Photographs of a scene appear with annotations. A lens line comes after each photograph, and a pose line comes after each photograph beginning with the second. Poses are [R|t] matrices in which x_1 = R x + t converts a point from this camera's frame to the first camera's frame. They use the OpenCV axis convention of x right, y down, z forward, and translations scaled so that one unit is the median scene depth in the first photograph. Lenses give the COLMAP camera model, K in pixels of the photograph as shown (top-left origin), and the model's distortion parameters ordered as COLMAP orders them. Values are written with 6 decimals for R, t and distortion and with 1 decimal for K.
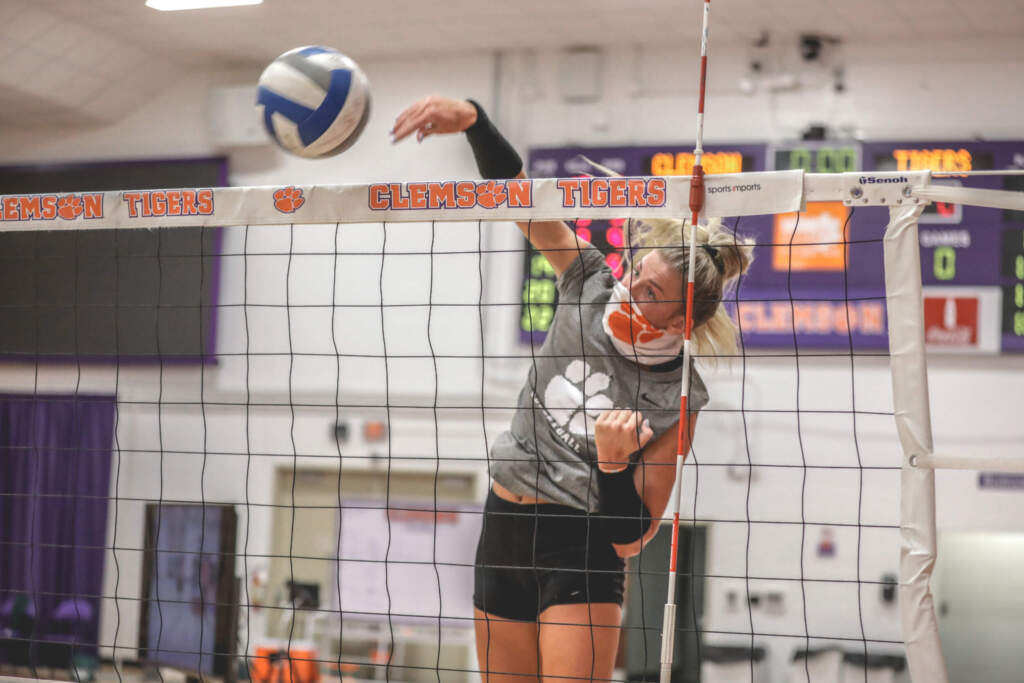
lens RADIAL K [[2274.1, 0, 508.0], [0, 2274.1, 347.0], [0, 0, 1]] dist [-0.283903, 0.000000]
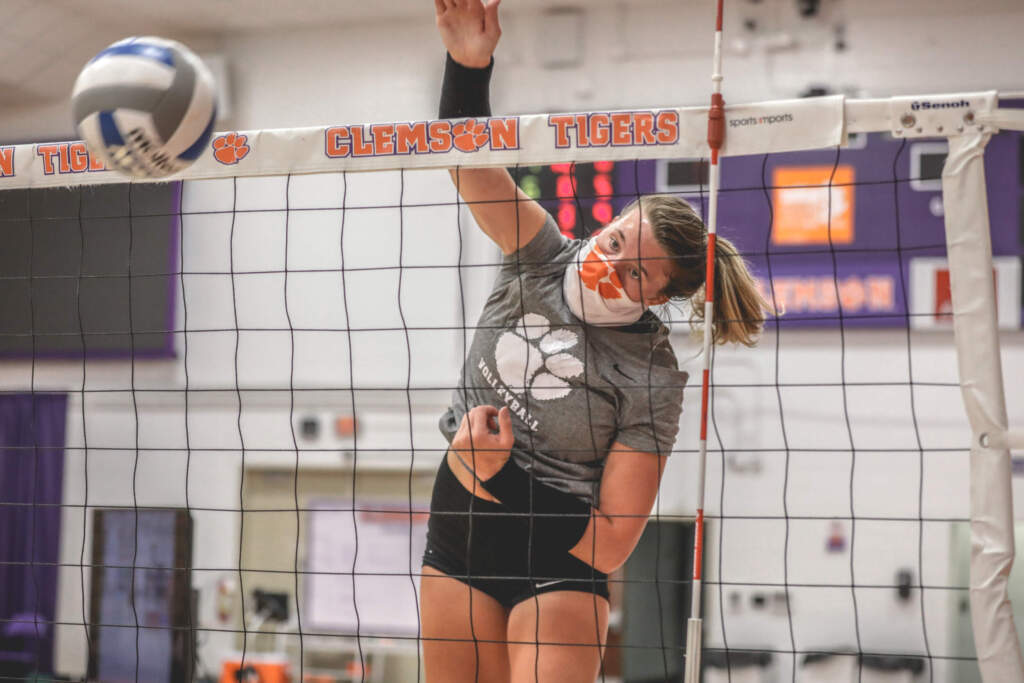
lens RADIAL K [[2293.8, 0, 509.5], [0, 2293.8, 342.2], [0, 0, 1]] dist [-0.238053, 0.000000]
pose [[0.999742, -0.019806, 0.011096, -0.003748], [0.019812, 0.999804, -0.000400, 0.010066], [-0.011086, 0.000620, 0.999938, 0.149402]]
